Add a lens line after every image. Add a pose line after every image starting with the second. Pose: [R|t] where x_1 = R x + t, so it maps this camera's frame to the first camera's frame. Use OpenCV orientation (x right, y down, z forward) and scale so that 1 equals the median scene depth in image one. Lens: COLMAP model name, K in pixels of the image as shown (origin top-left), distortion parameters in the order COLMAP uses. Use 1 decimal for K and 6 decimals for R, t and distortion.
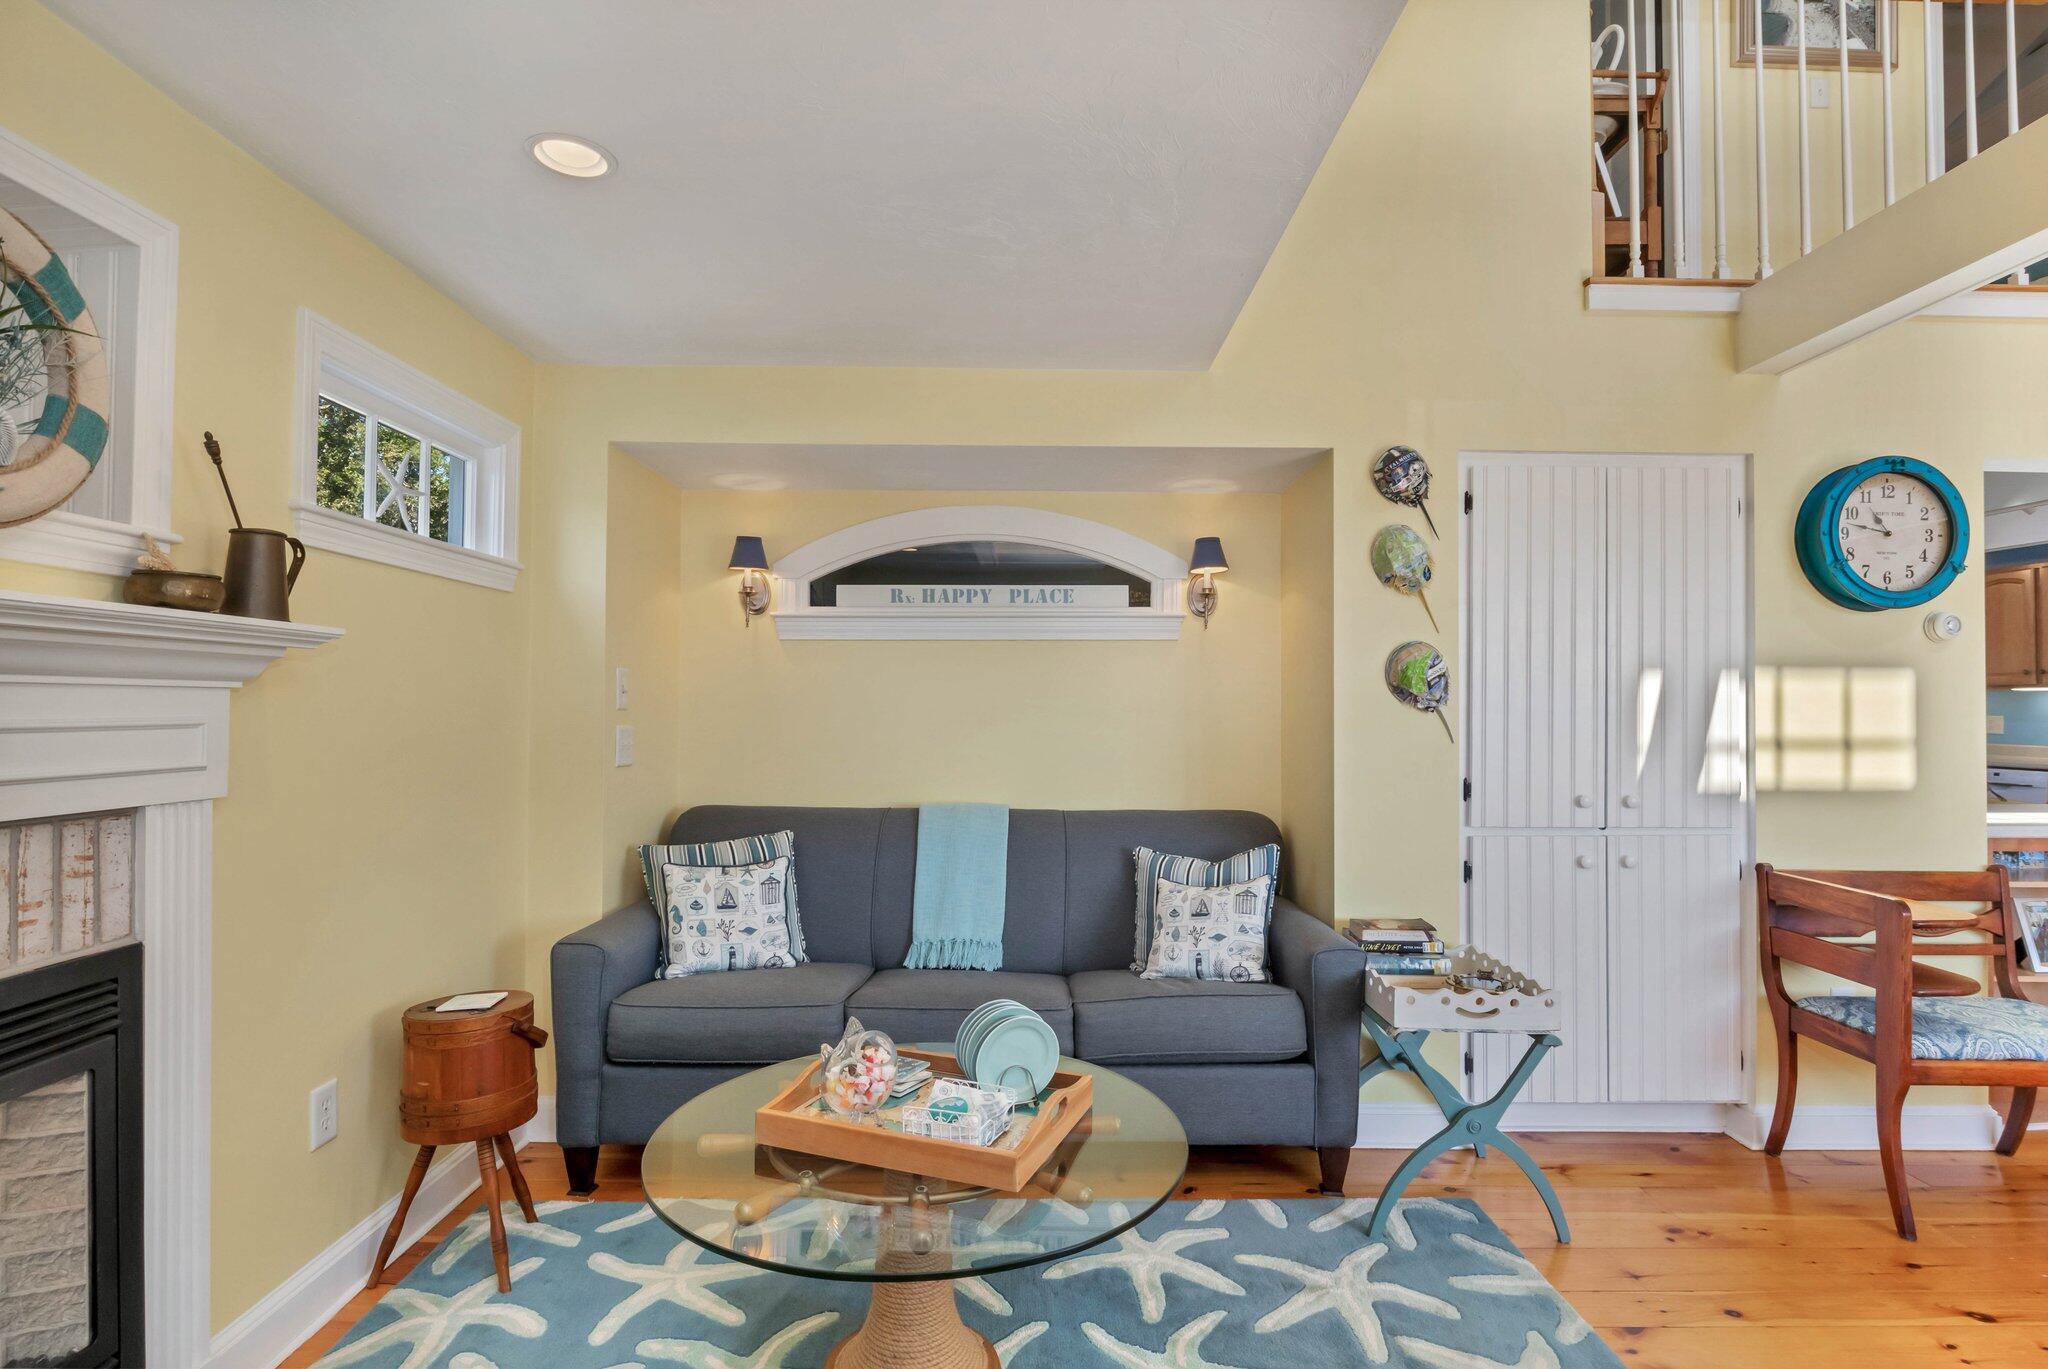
lens RADIAL K [[1031.8, 0, 1036.5], [0, 1031.8, 692.8], [0, 0, 1]] dist [-0.001182, -0.001606]
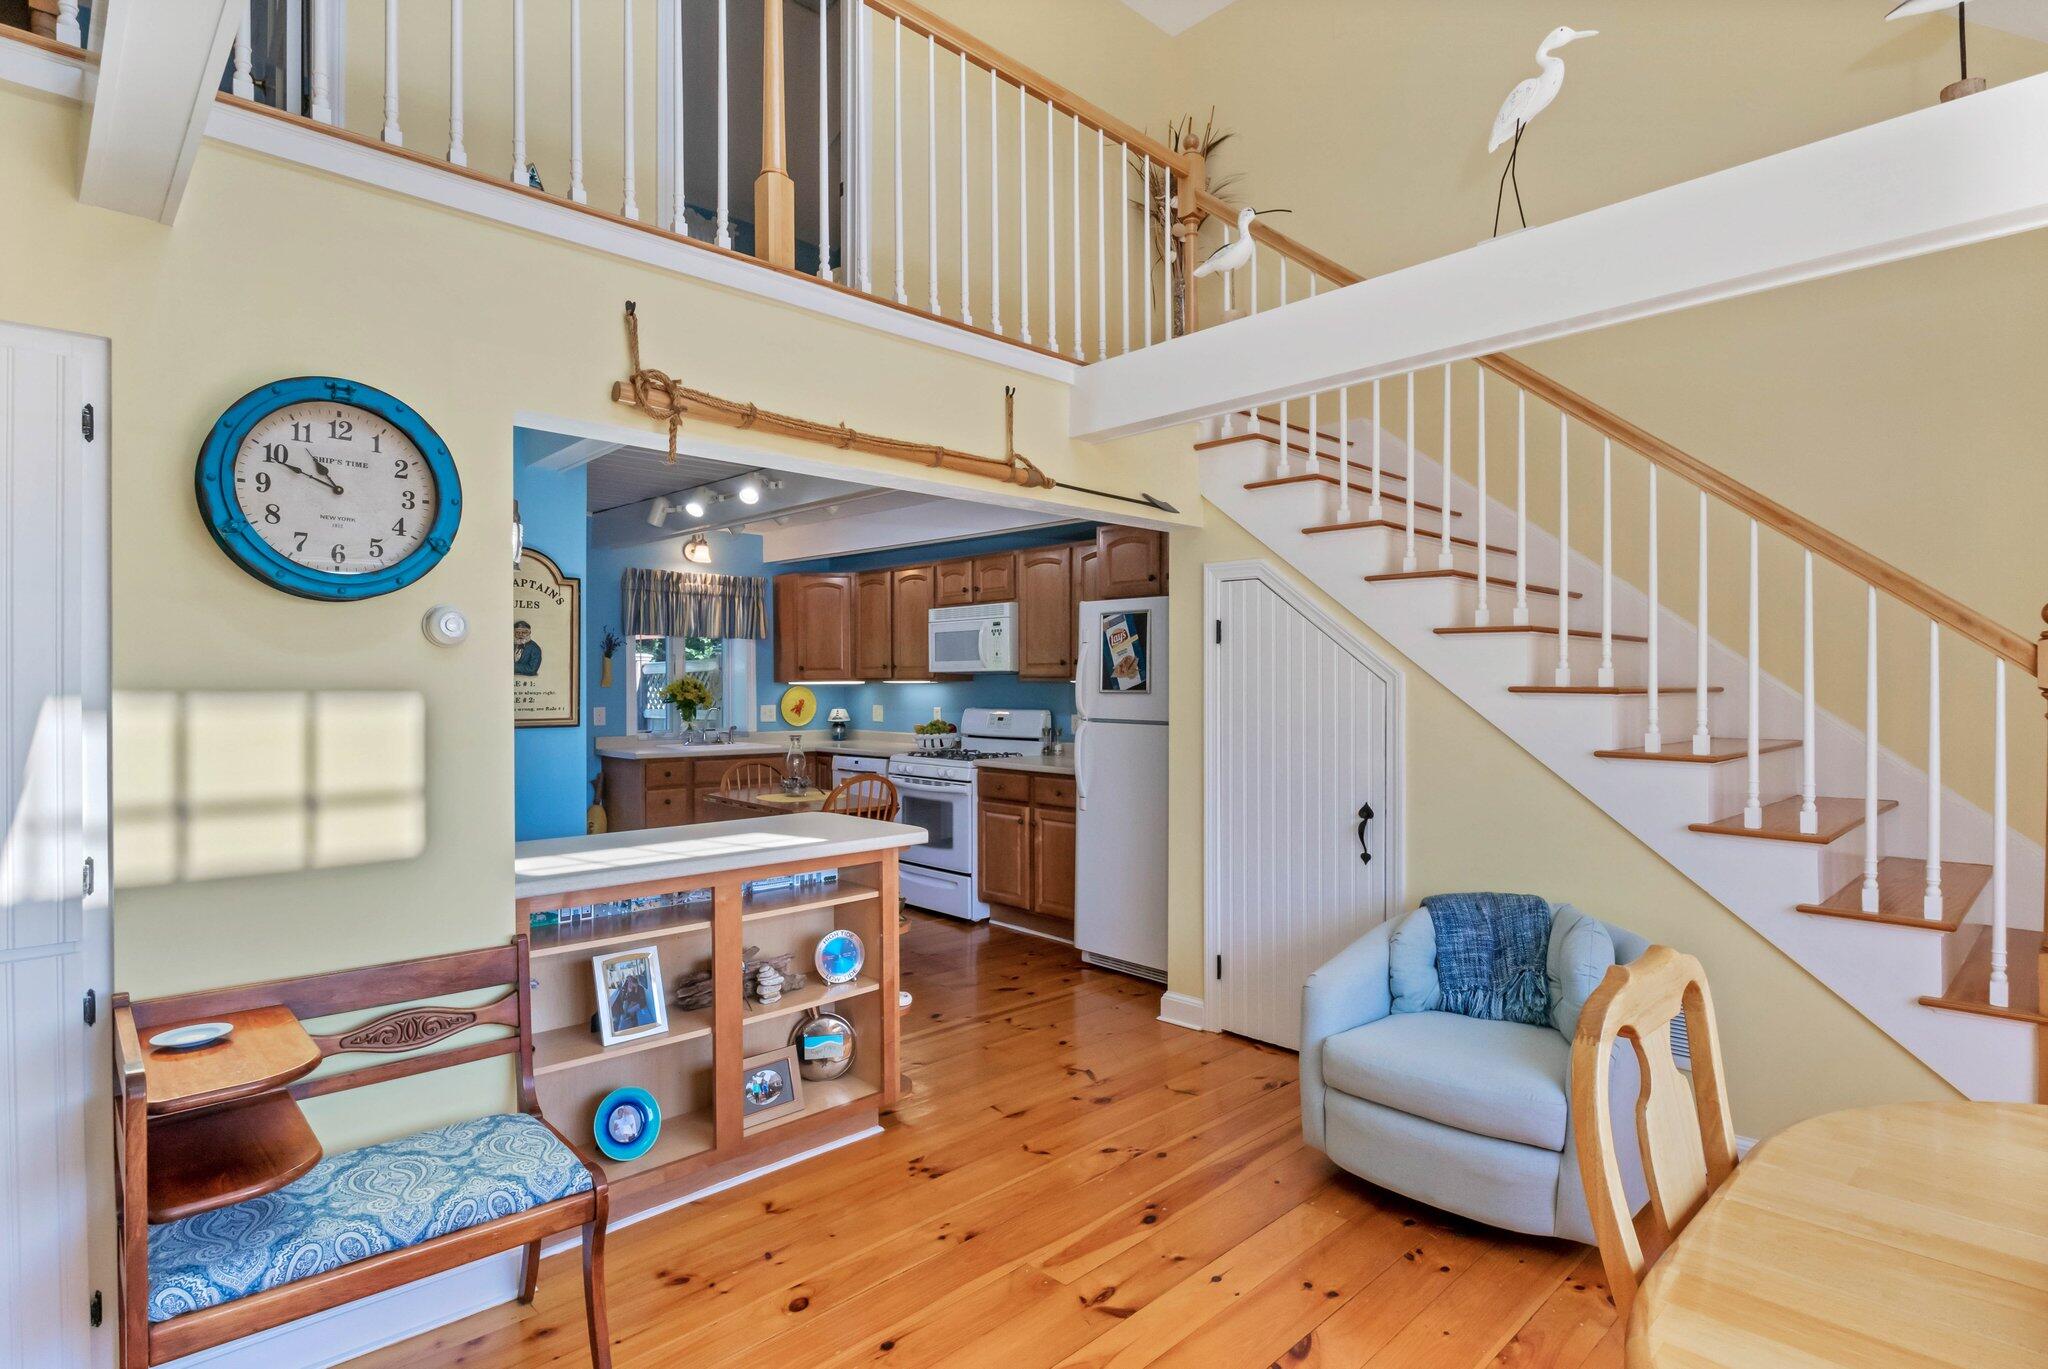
lens RADIAL K [[1044.0, 0, 1050.8], [0, 1044.0, 686.7], [0, 0, 1]] dist [-0.000309, -0.000230]
pose [[0.723356, -0.005315, 0.690455, 0.693492], [-0.005730, 0.999890, 0.013700, -0.034316], [-0.690451, -0.013866, 0.723246, 0.155518]]
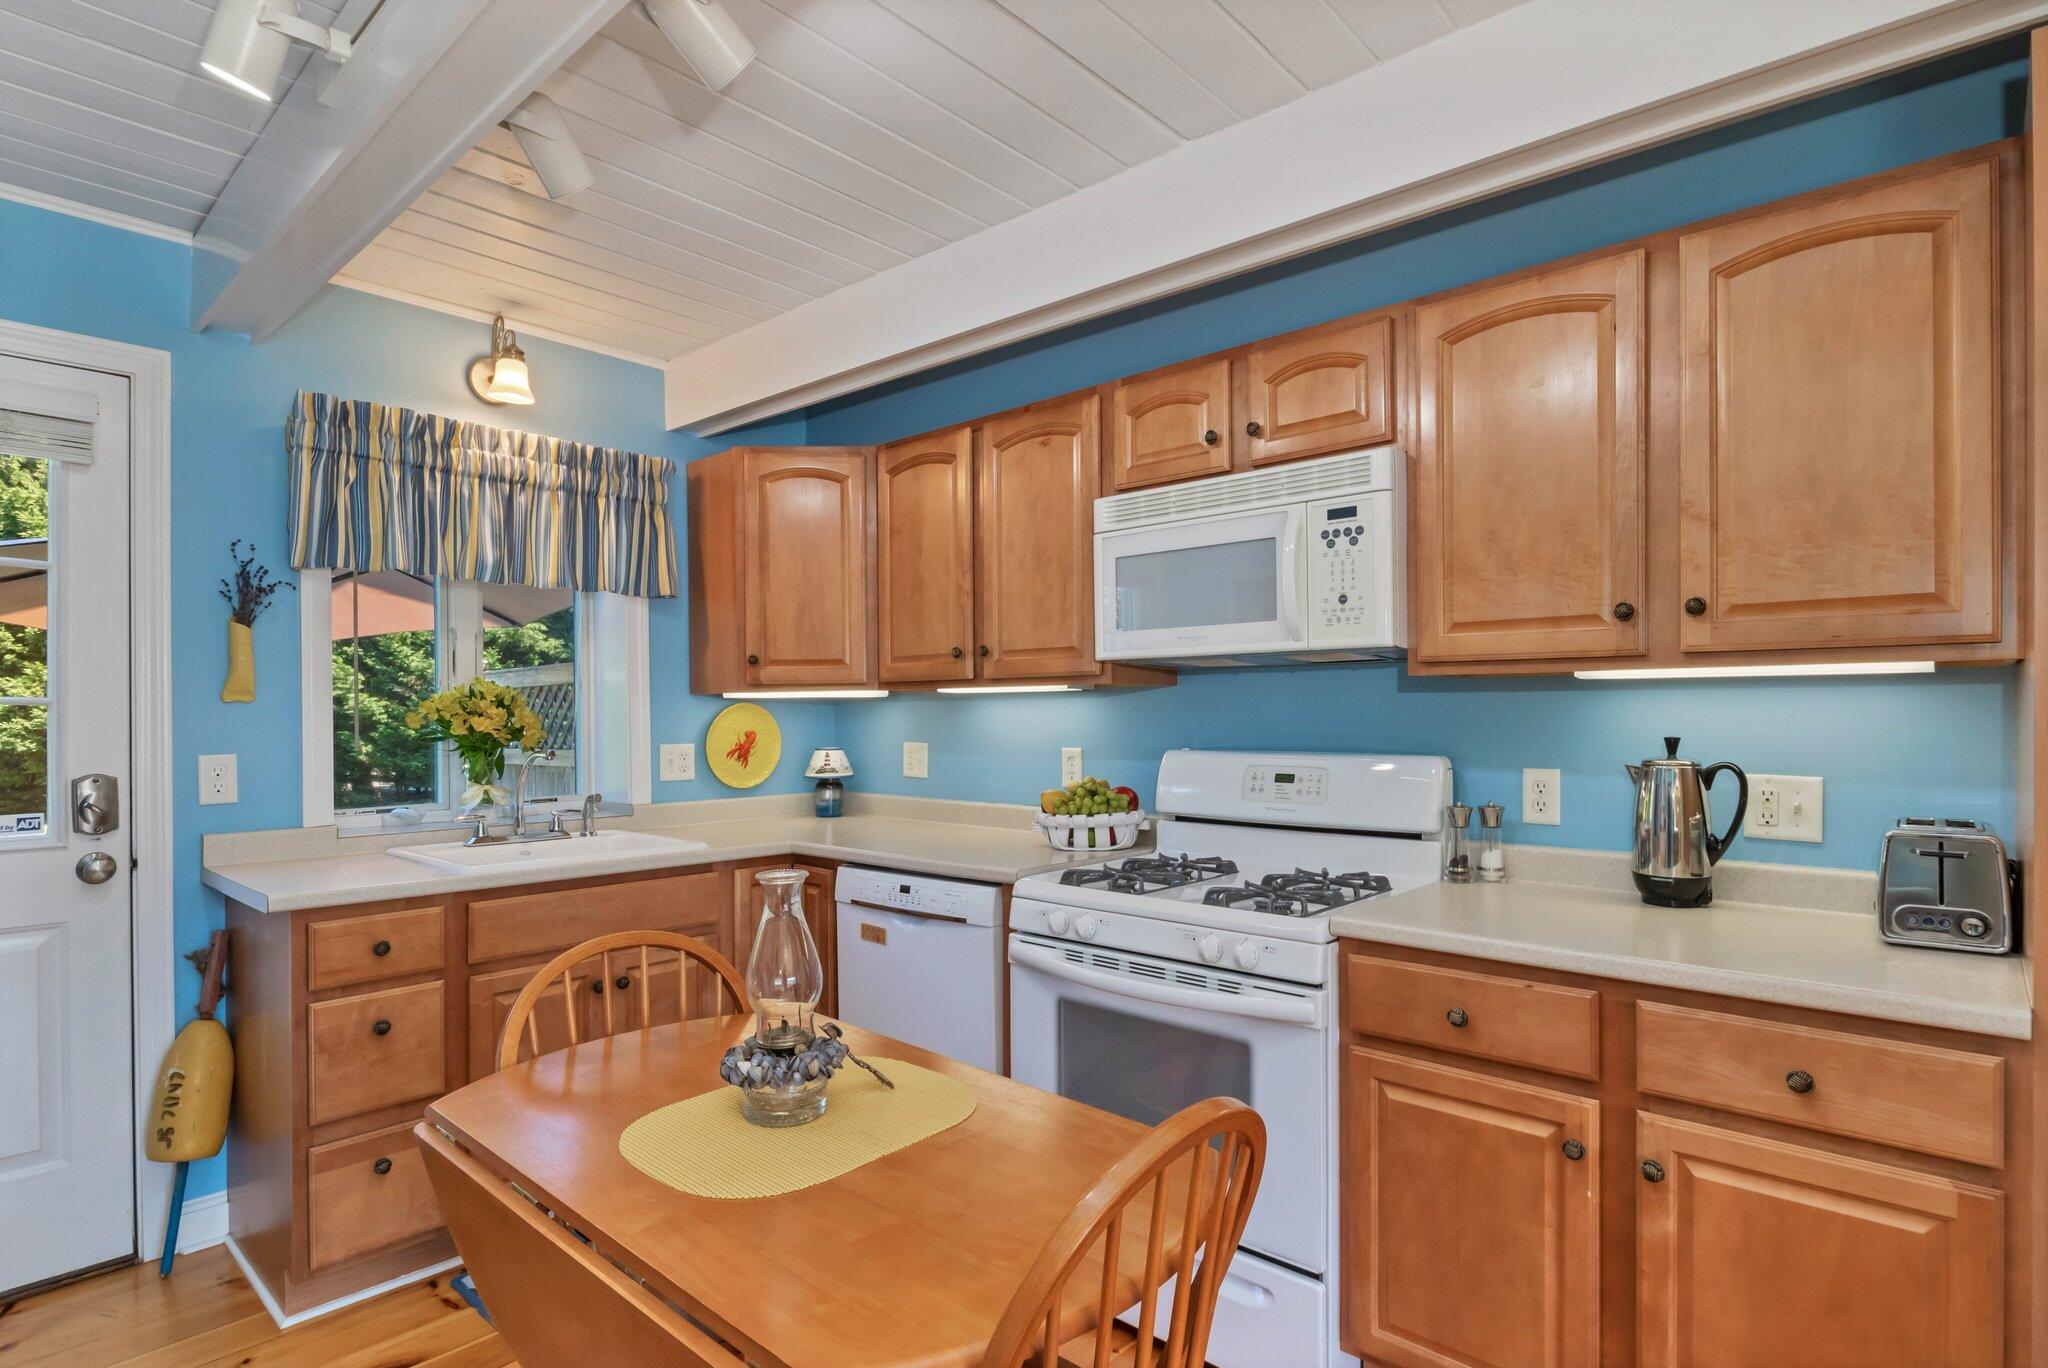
lens RADIAL K [[1039.1, 0, 1048.0], [0, 1039.1, 710.5], [0, 0, 1]] dist [0.000017, -0.000605]
pose [[0.668082, -0.004899, 0.744071, 1.381605], [-0.001984, 0.999963, 0.008365, 0.002439], [-0.744085, -0.007064, 0.668048, 1.417664]]
